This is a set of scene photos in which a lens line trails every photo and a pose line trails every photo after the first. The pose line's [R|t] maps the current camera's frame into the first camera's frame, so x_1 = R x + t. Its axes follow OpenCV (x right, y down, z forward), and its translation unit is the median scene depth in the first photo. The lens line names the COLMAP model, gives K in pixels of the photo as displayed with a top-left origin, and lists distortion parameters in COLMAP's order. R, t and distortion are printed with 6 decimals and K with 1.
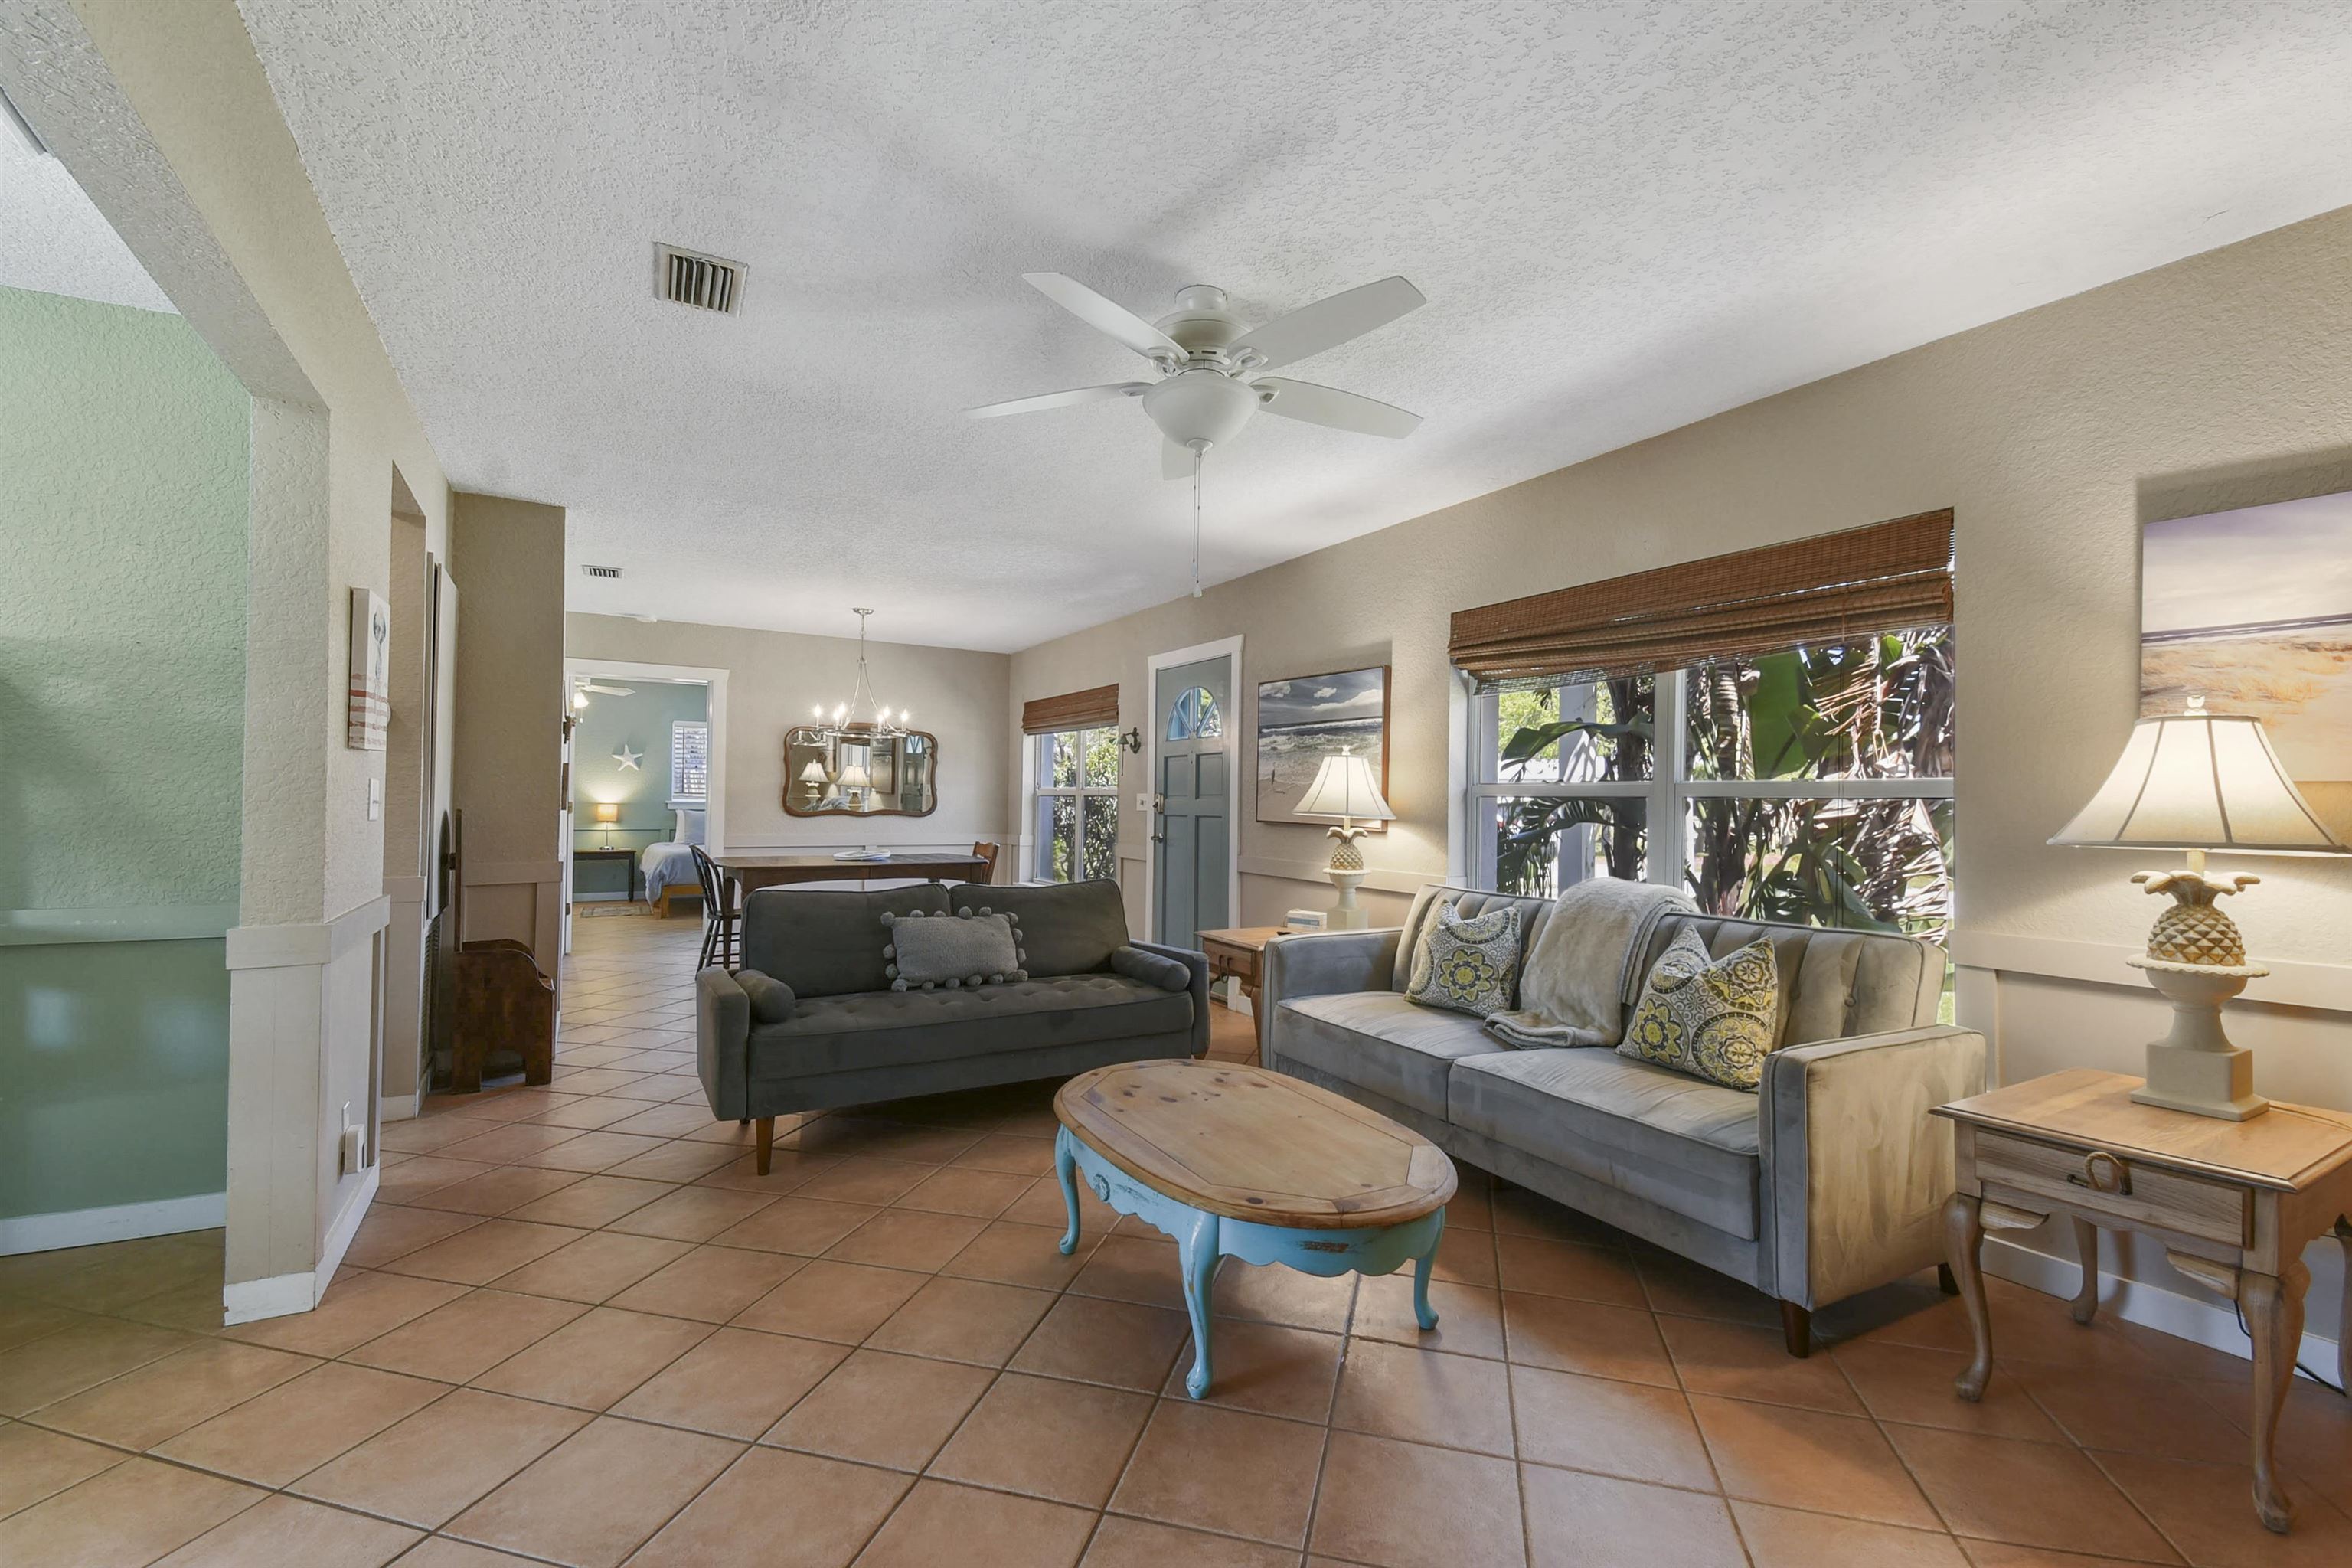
lens RADIAL K [[1034.7, 0, 1180.7], [0, 1034.7, 784.4], [0, 0, 1]] dist [0.074430, -0.040370]
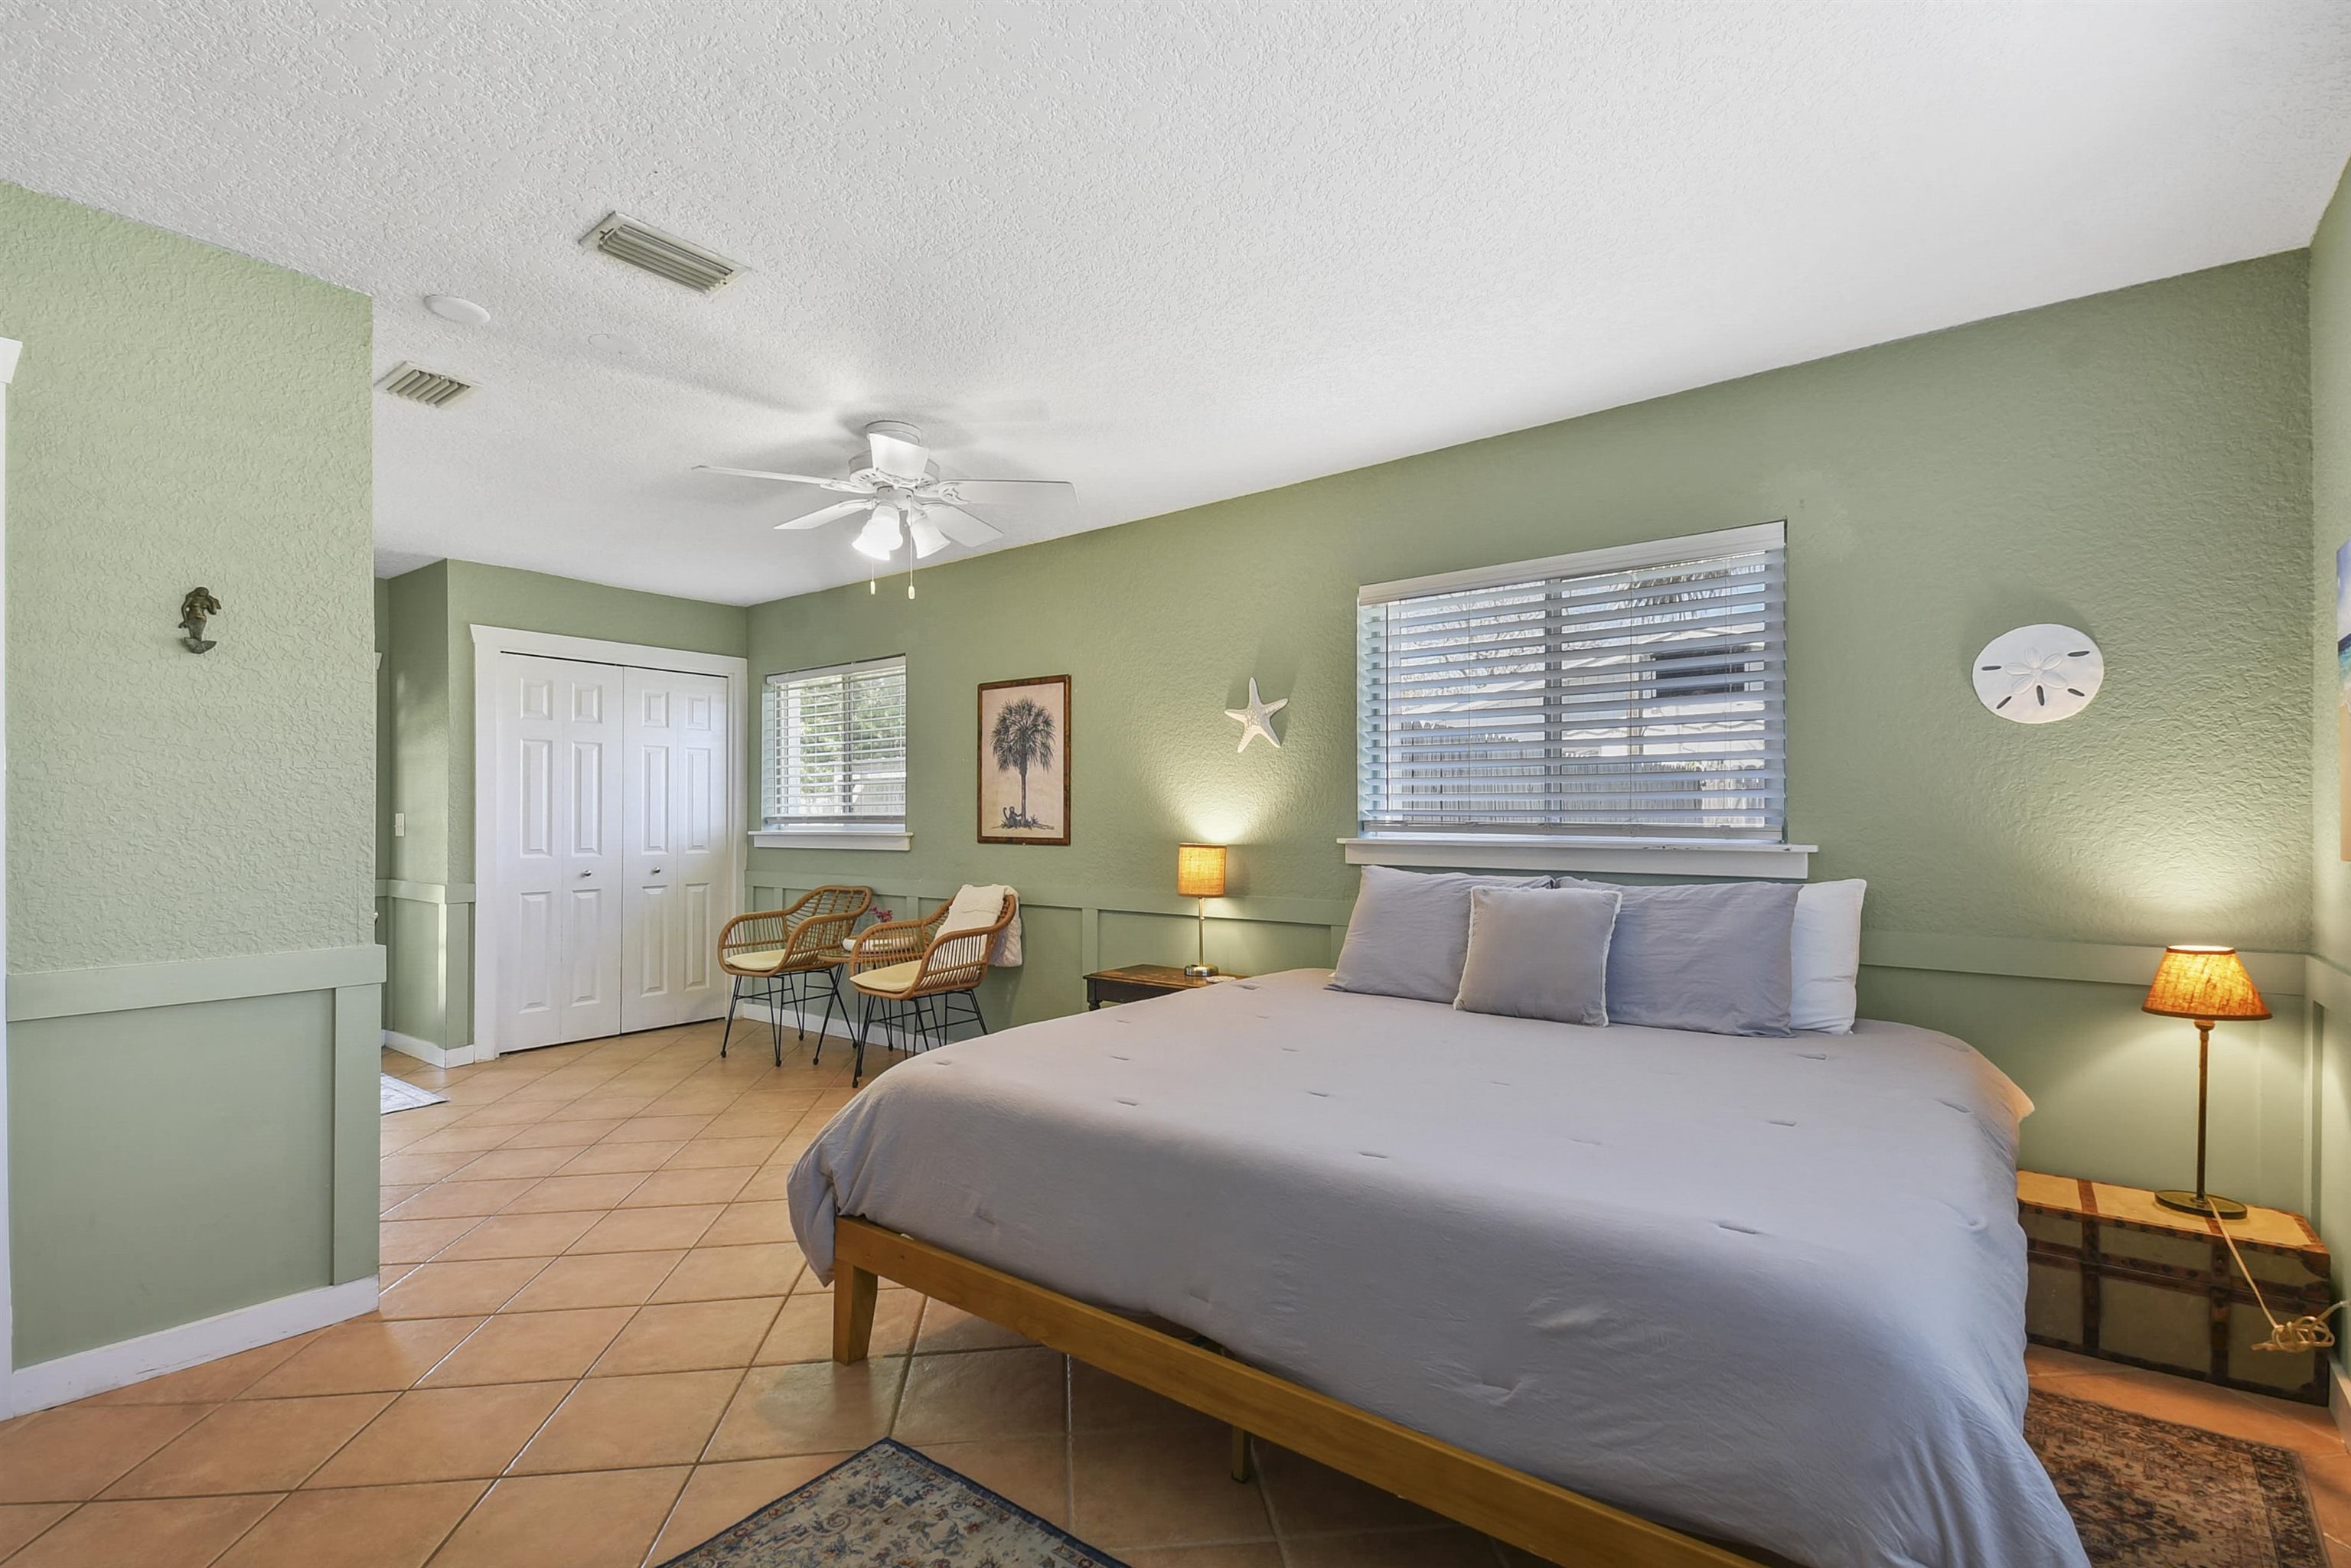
lens RADIAL K [[1044.9, 0, 1175.0], [0, 1044.9, 822.8], [0, 0, 1]] dist [0.039965, -0.000203]
pose [[0.386673, -0.006828, -0.922192, -0.305763], [0.018711, 0.999825, 0.000443, 0.014016], [0.922027, -0.017426, 0.386733, 1.192553]]
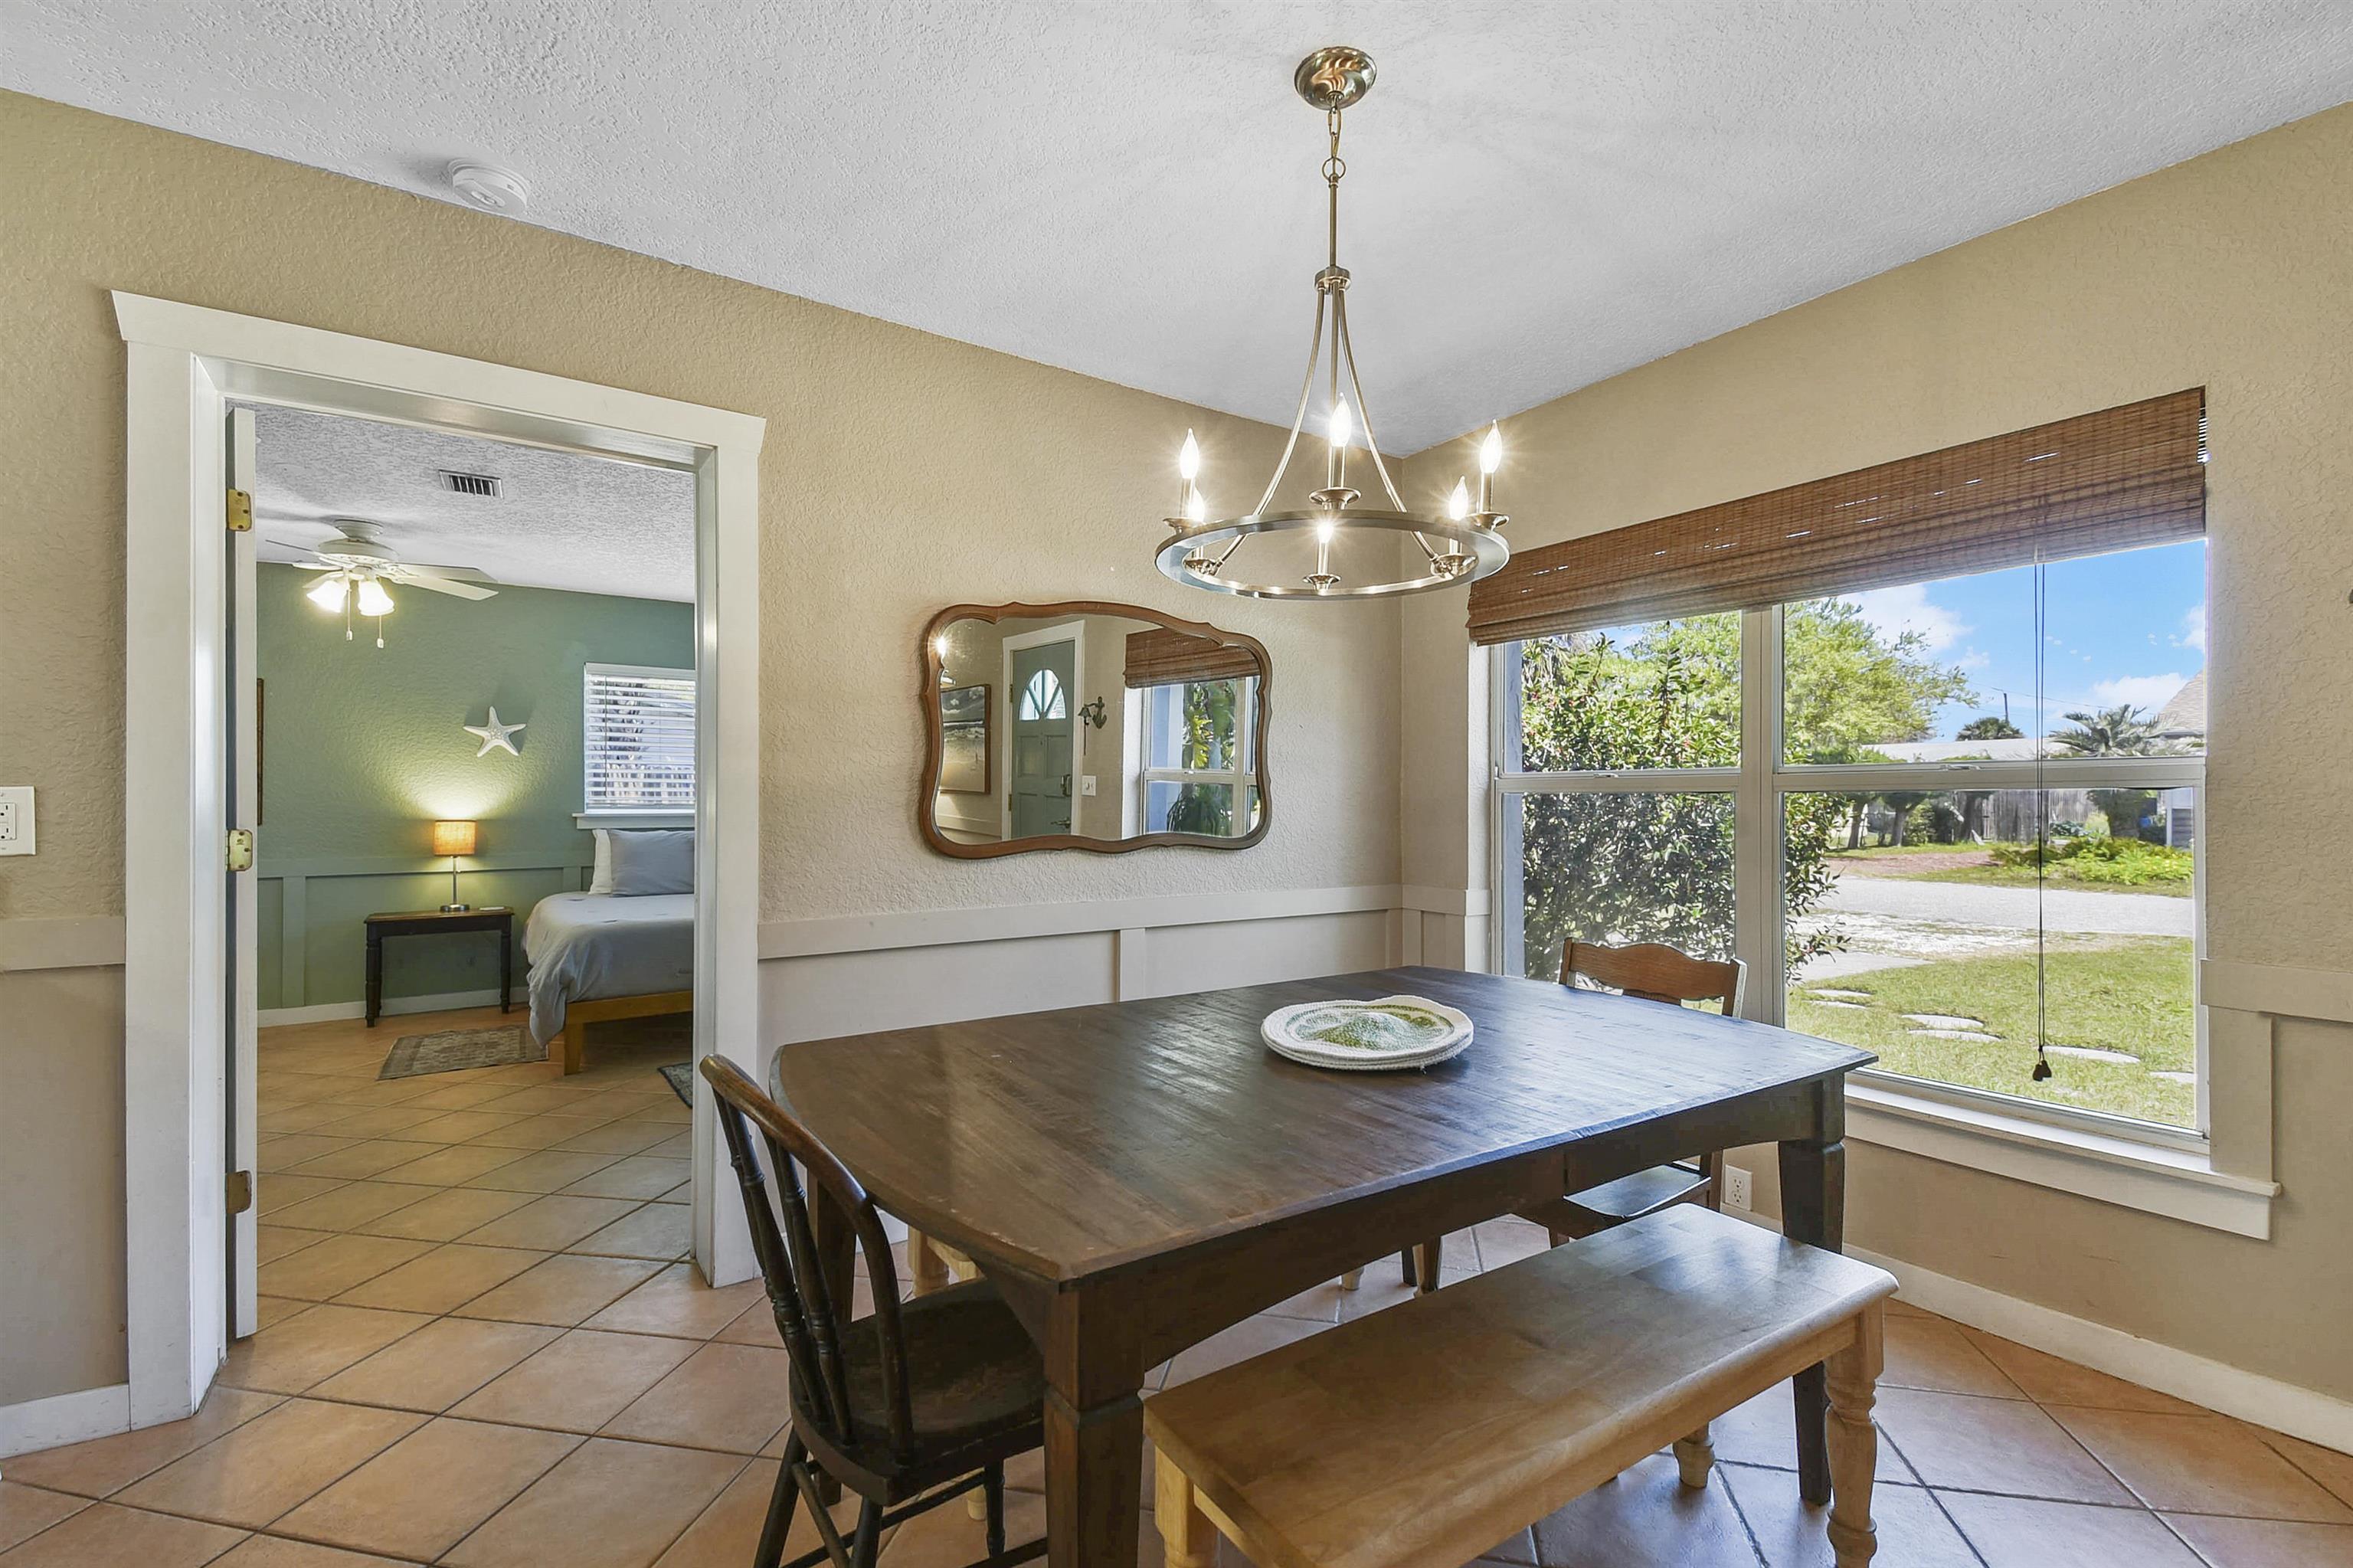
lens RADIAL K [[1043.9, 0, 1179.6], [0, 1043.9, 793.8], [0, 0, 1]] dist [0.043256, 0.000066]
pose [[0.997509, -0.011830, 0.069536, -0.318760], [0.011212, 0.999894, 0.009272, 0.005957], [-0.069639, -0.008469, 0.997536, 0.641056]]
